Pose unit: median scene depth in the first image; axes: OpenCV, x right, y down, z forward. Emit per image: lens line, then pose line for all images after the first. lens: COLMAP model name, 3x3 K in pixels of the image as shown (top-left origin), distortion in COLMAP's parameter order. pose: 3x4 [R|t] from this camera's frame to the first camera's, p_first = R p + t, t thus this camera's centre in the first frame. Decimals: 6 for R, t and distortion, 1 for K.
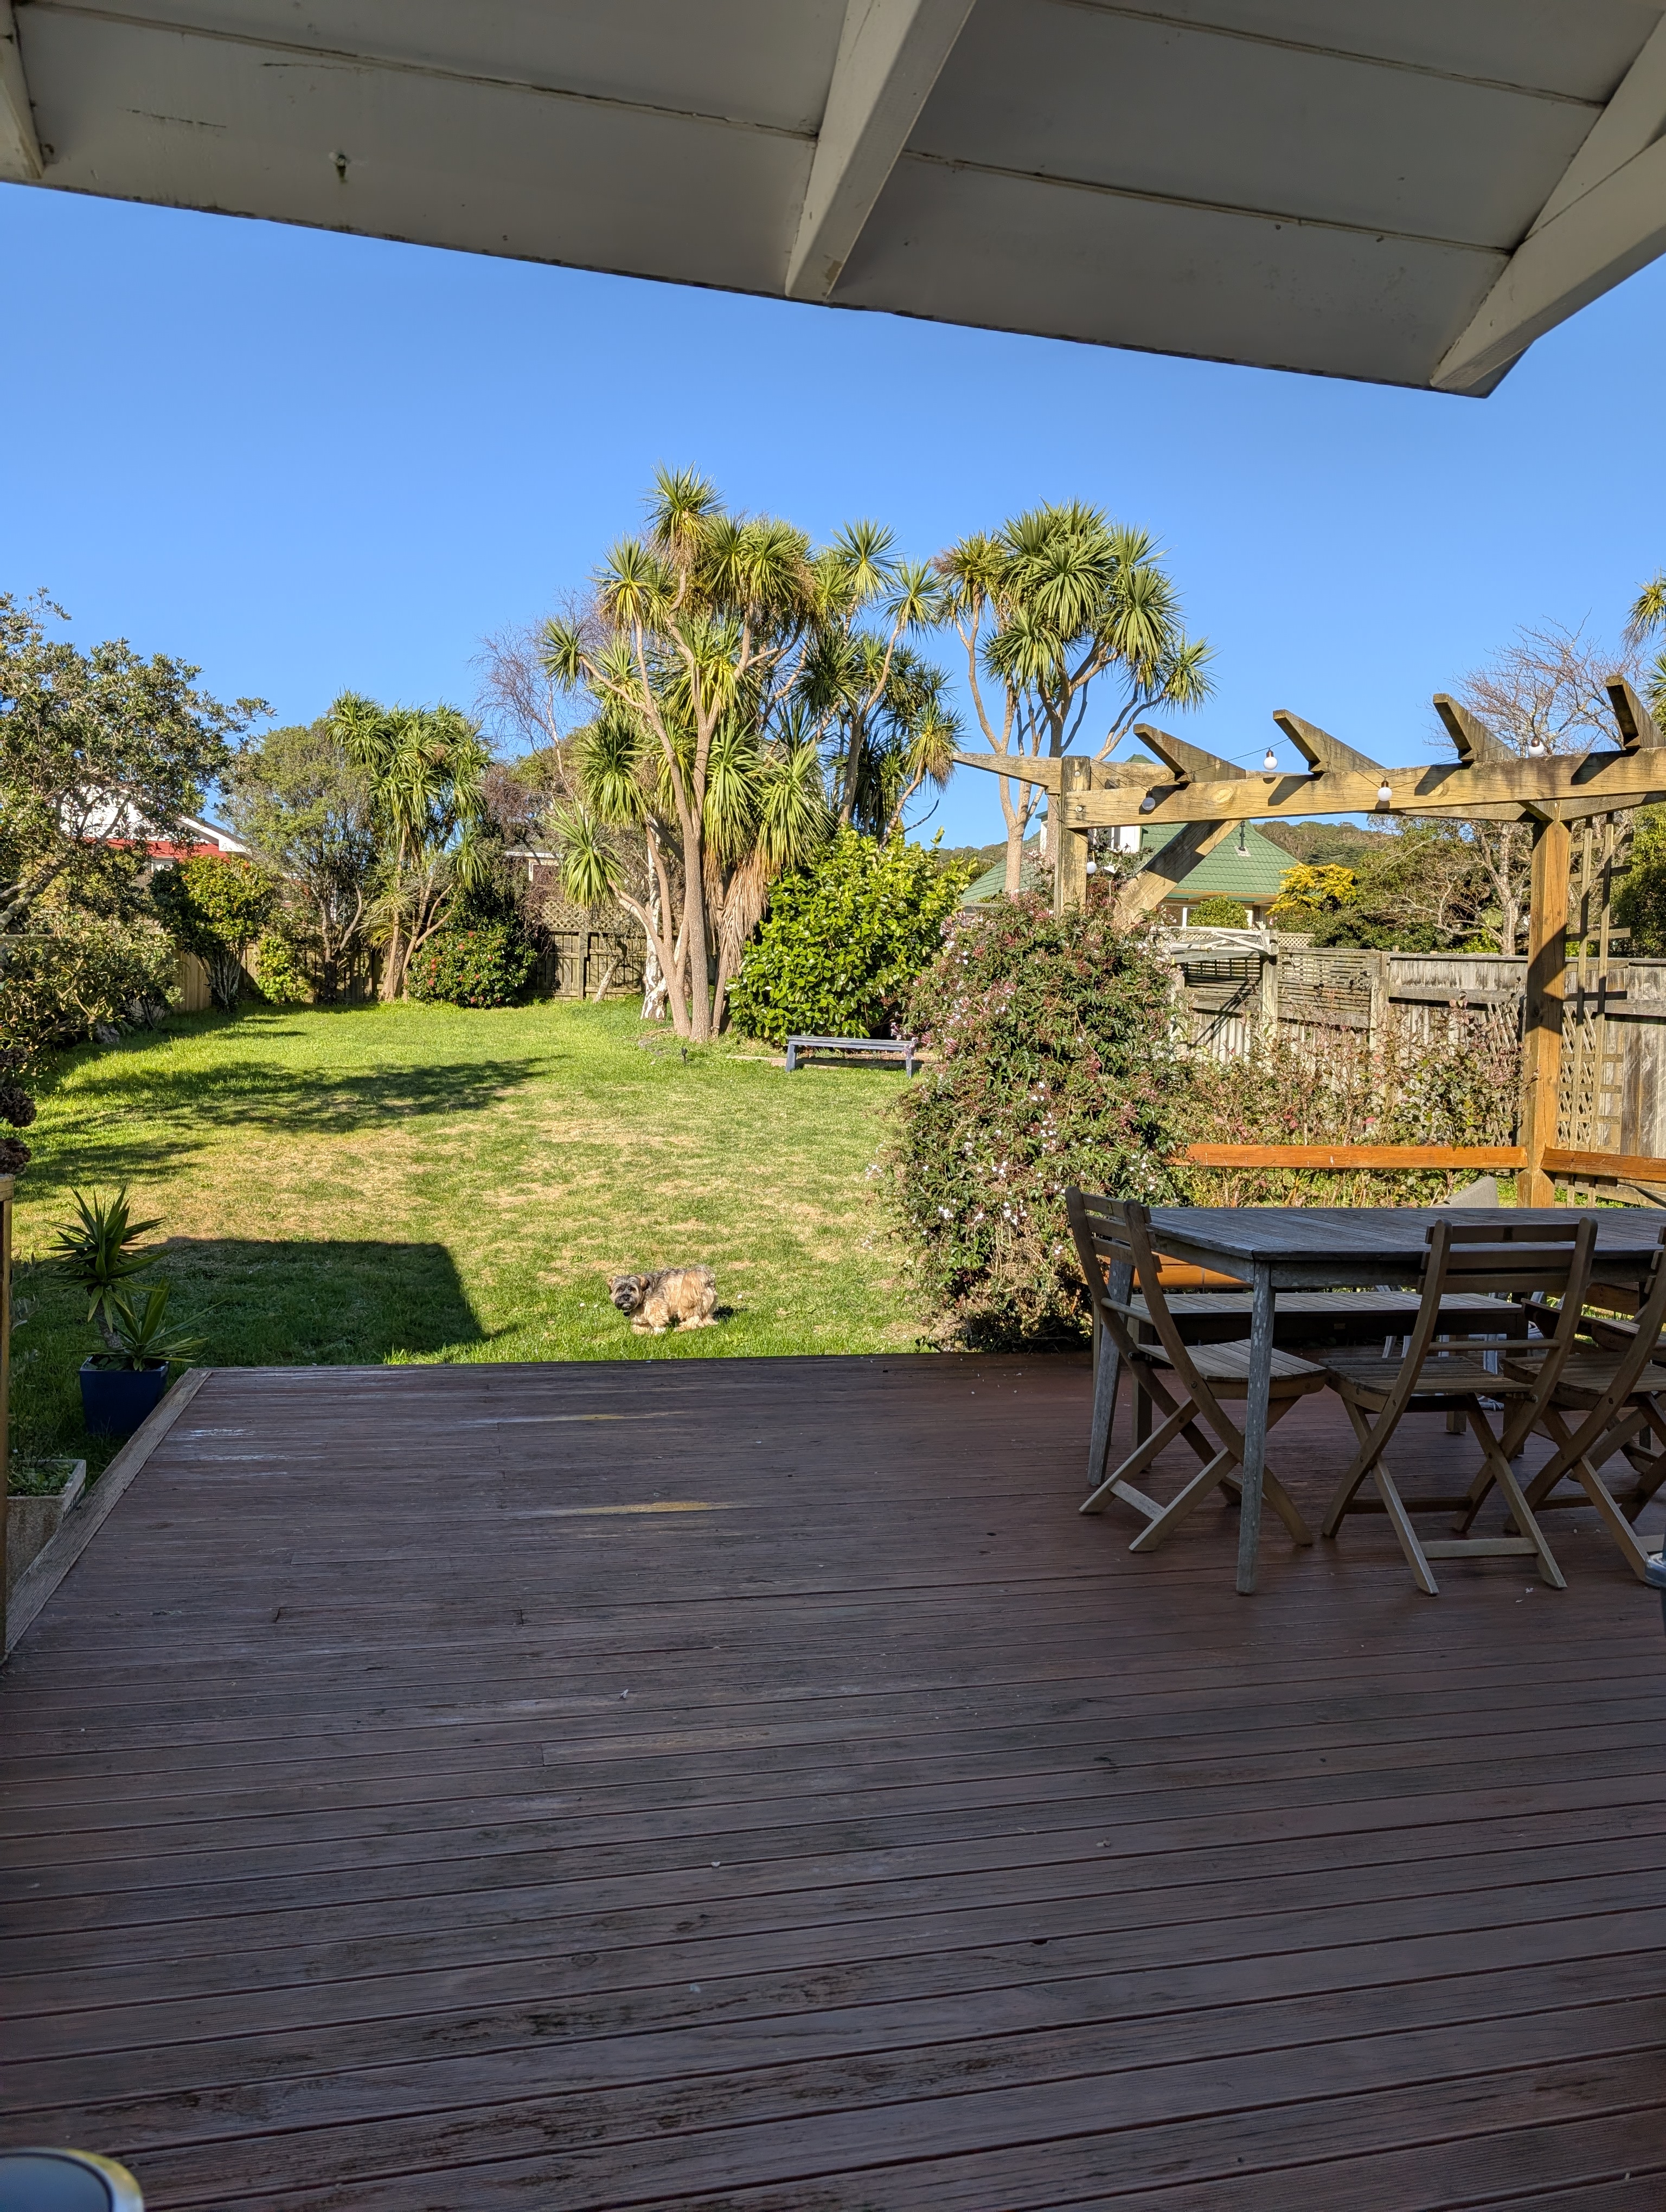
lens RADIAL K [[1593.8, 0, 833.0], [0, 1593.8, 1106.0], [0, 0, 1]] dist [0.057882, -0.119187]
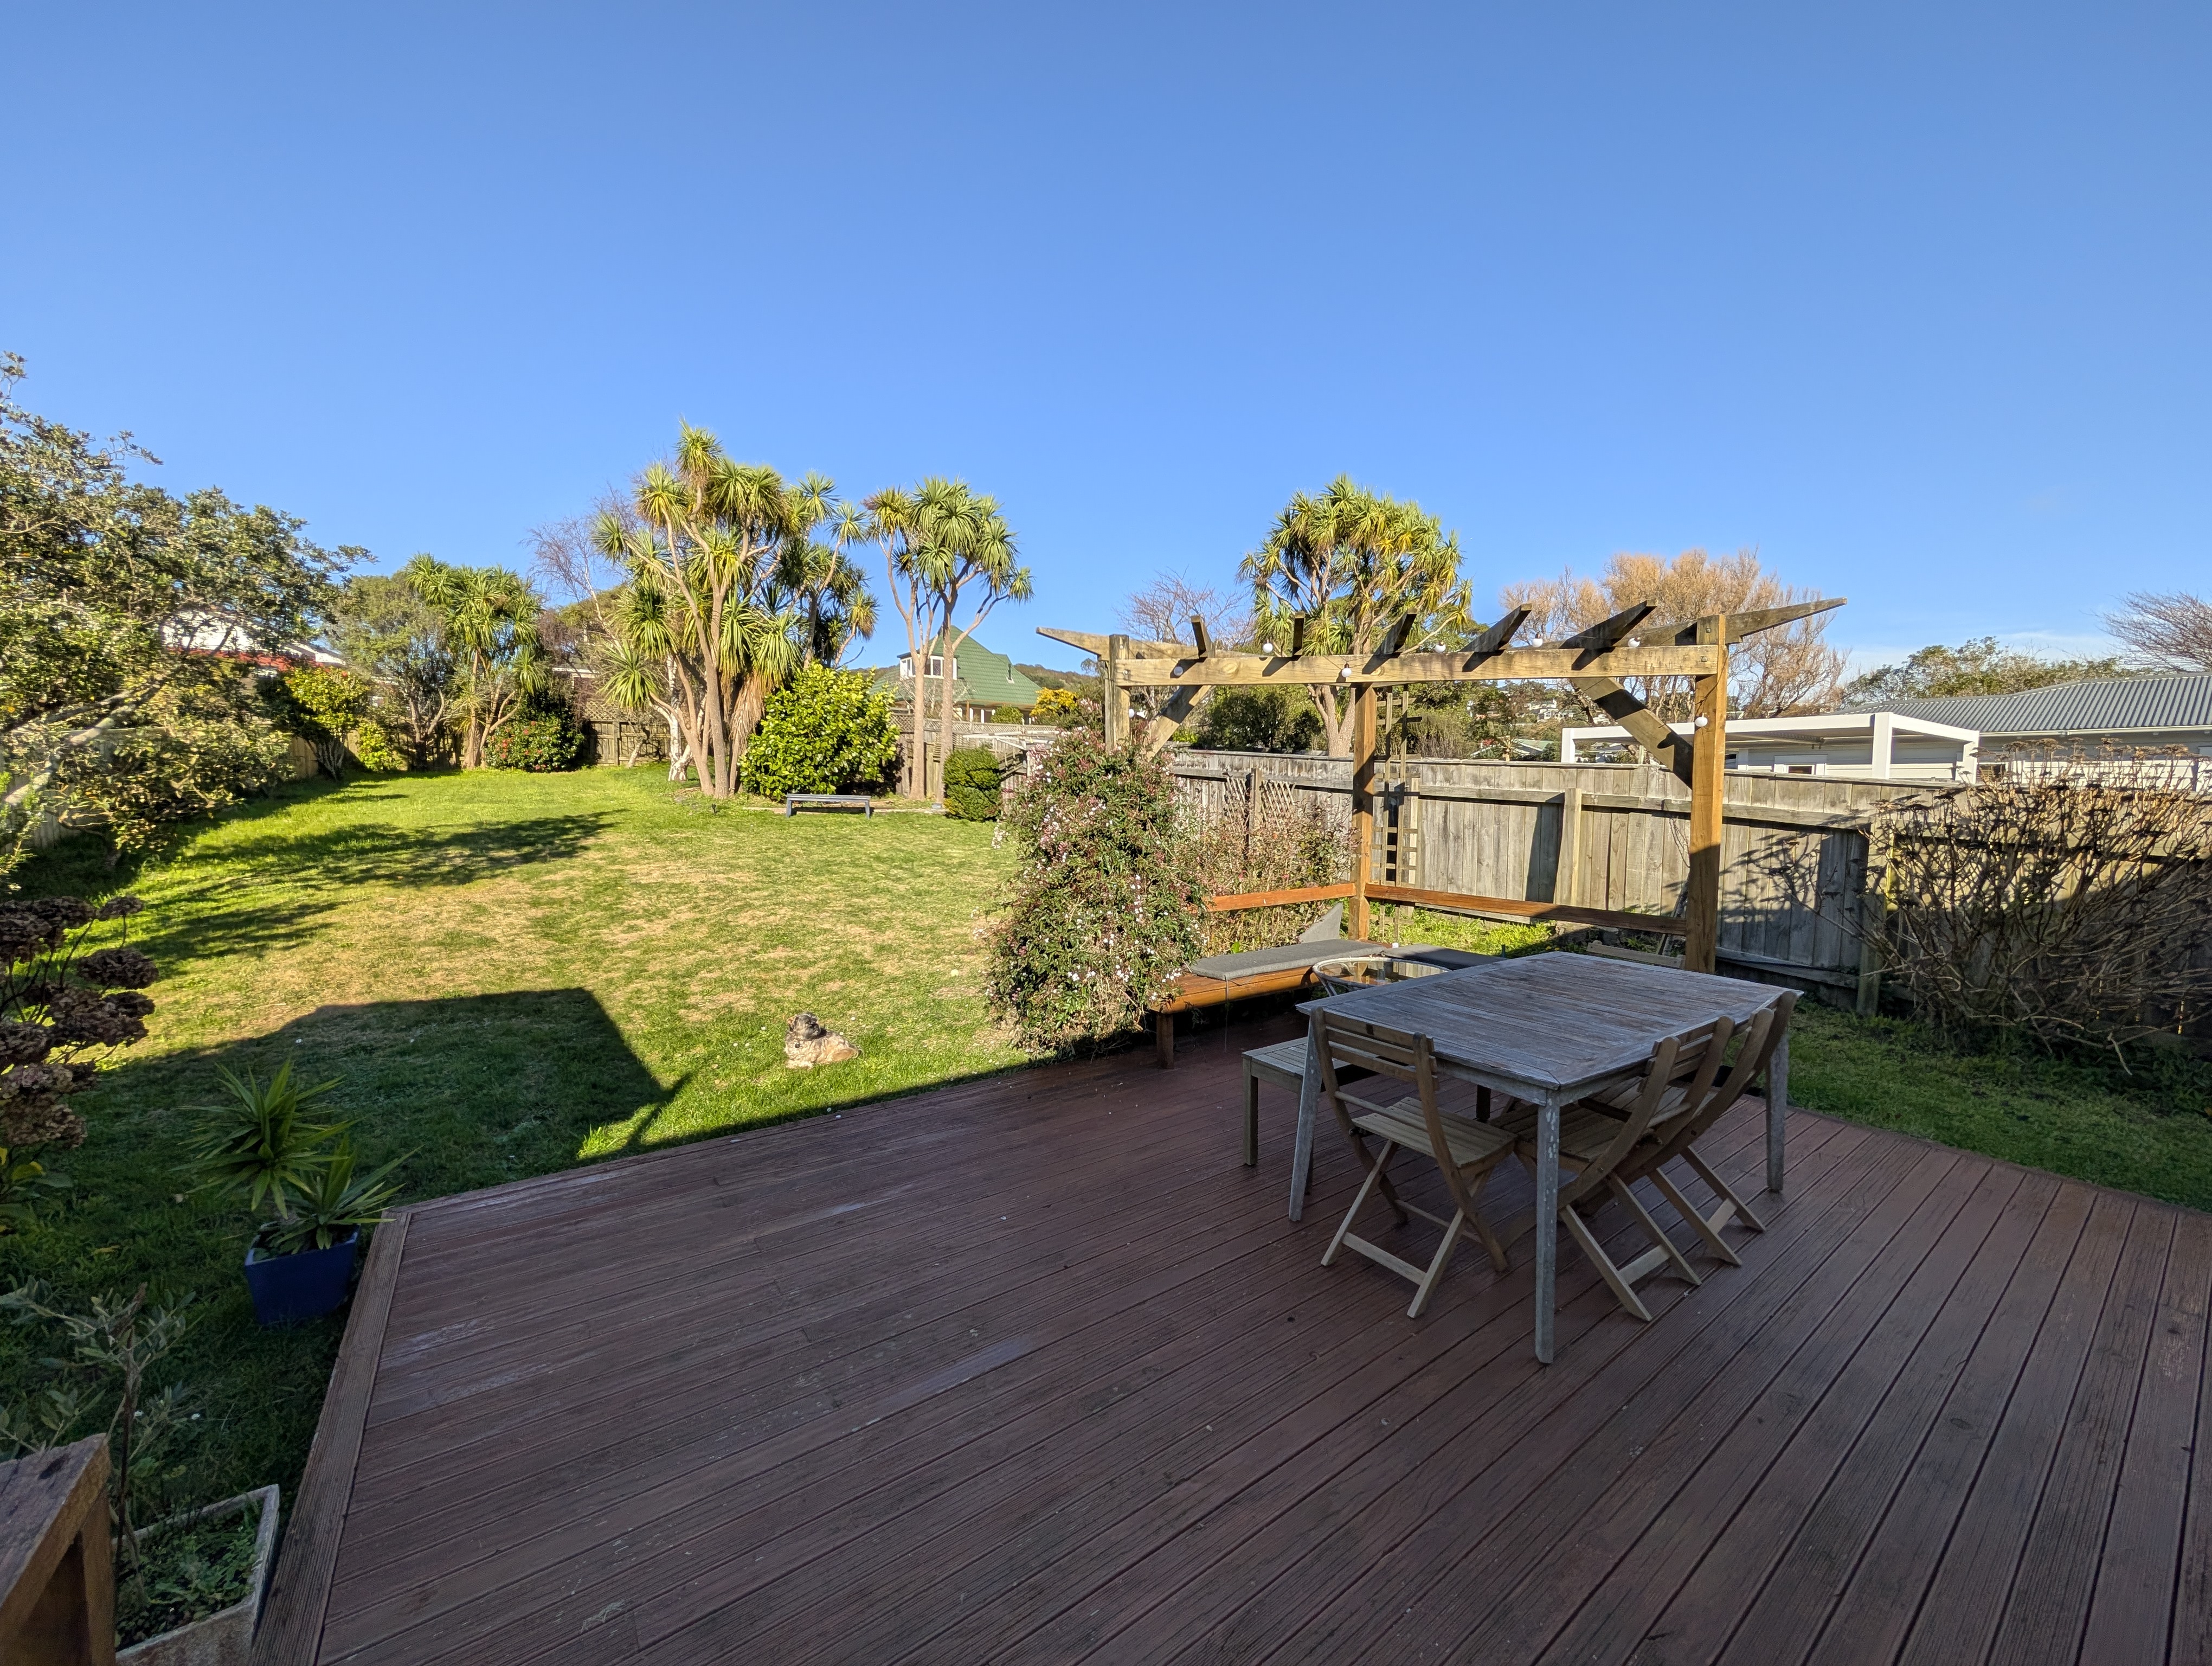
lens RADIAL K [[845.6, 0, 1102.6], [0, 845.6, 849.2], [0, 0, 1]] dist [-0.000149, 0.000249]
pose [[0.927828, -0.045965, 0.370165, -0.068477], [0.029599, 0.998322, 0.049776, -0.031074], [-0.371832, -0.035227, 0.927631, 0.141716]]
